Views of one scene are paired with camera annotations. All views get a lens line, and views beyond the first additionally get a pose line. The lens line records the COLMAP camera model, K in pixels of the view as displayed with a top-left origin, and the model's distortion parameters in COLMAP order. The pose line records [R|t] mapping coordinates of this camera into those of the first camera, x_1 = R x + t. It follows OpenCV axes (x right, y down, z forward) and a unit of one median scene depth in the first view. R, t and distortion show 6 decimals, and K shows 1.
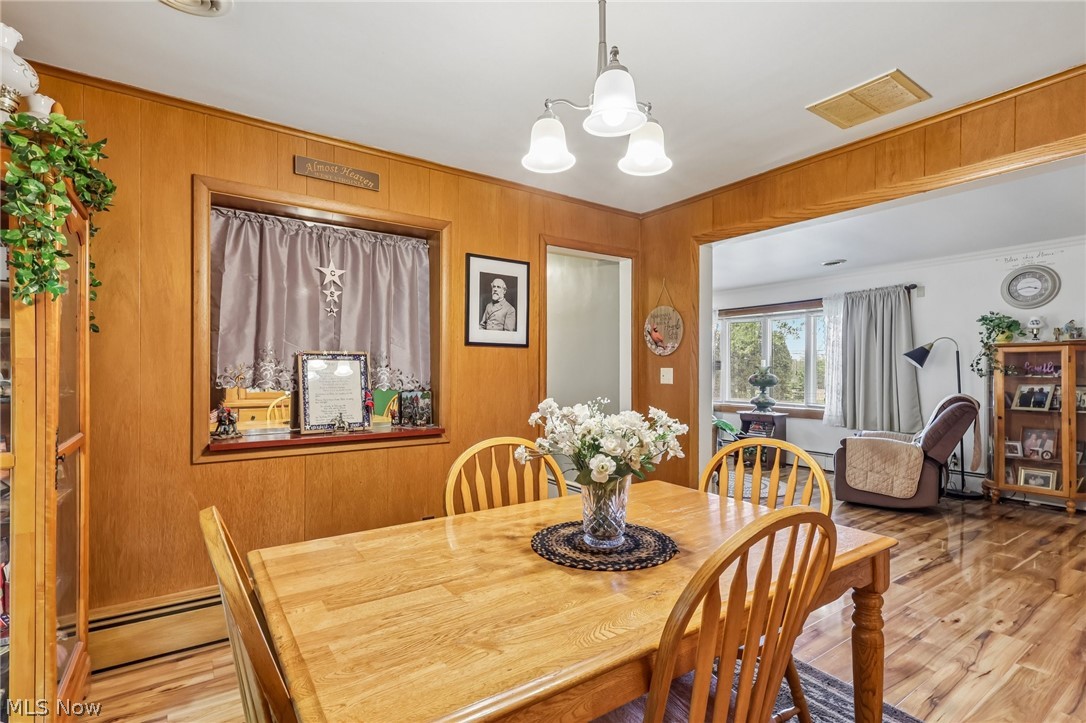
lens RADIAL K [[514.2, 0, 537.7], [0, 514.2, 372.3], [0, 0, 1]] dist [-0.000924, 0.004162]
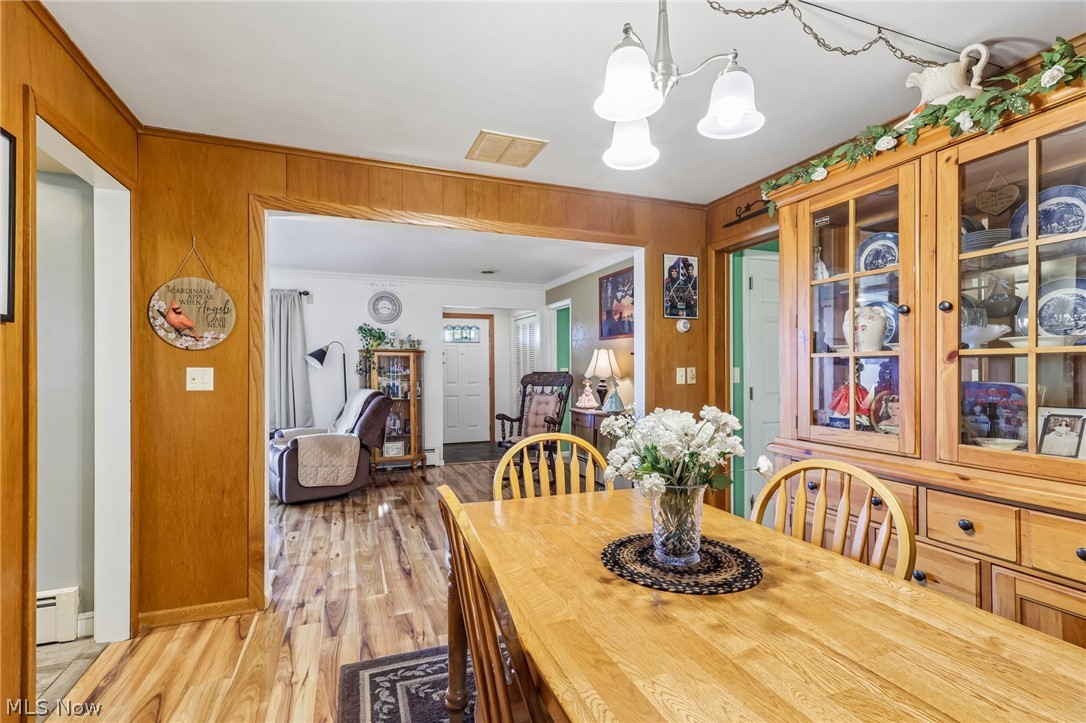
lens RADIAL K [[512.0, 0, 536.9], [0, 512.0, 368.1], [0, 0, 1]] dist [-0.002591, 0.000015]
pose [[0.236554, 0.001760, 0.971617, -0.265696], [0.004105, 0.999988, -0.002811, -0.003305], [-0.971610, 0.004653, 0.236544, 0.331839]]
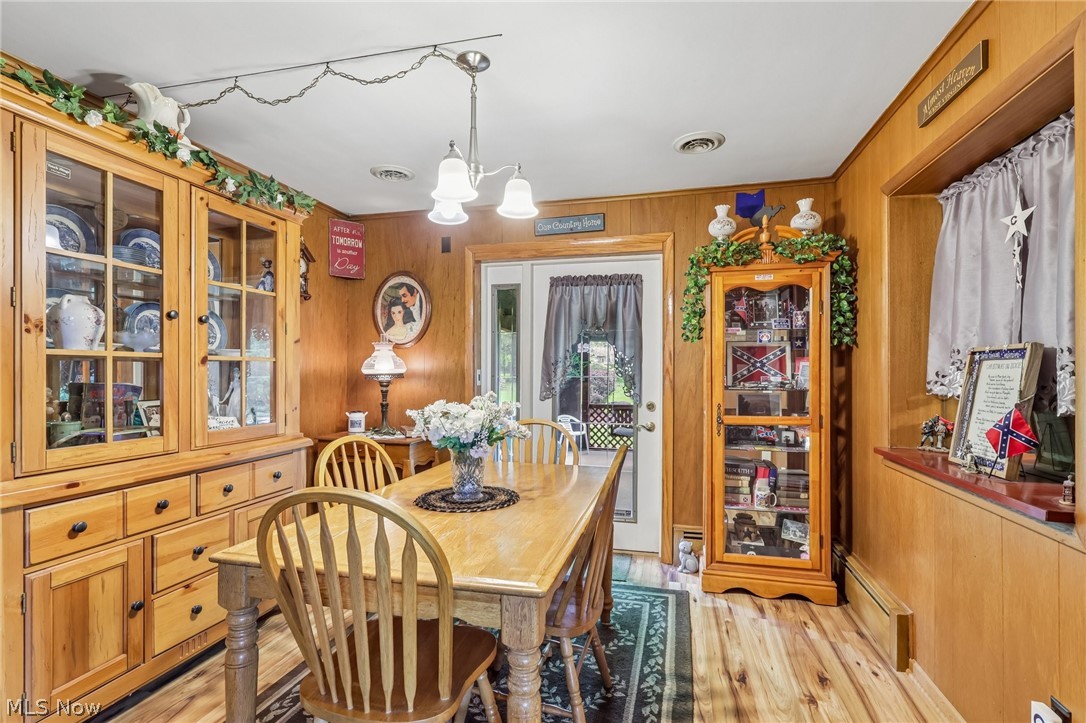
lens RADIAL K [[517.0, 0, 538.2], [0, 517.0, 370.8], [0, 0, 1]] dist [0.003054, 0.000936]
pose [[-0.755818, -0.003875, -0.654770, 0.289377], [-0.004940, 0.999988, -0.000216, -0.004009], [0.654763, 0.003071, -0.755828, 0.701790]]
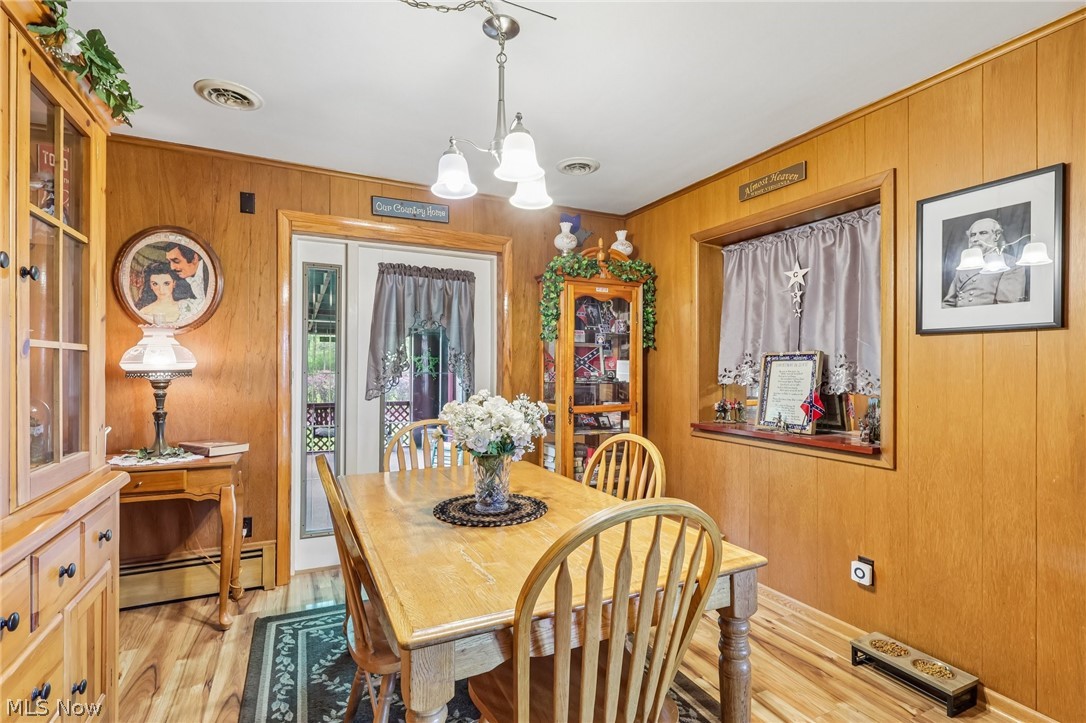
lens RADIAL K [[512.0, 0, 536.9], [0, 512.0, 368.1], [0, 0, 1]] dist [-0.002591, 0.000015]
pose [[-0.160019, -0.002214, -0.987112, 0.431081], [-0.007223, 0.999973, -0.001072, -0.002863], [0.987088, 0.006958, -0.160030, 0.421761]]
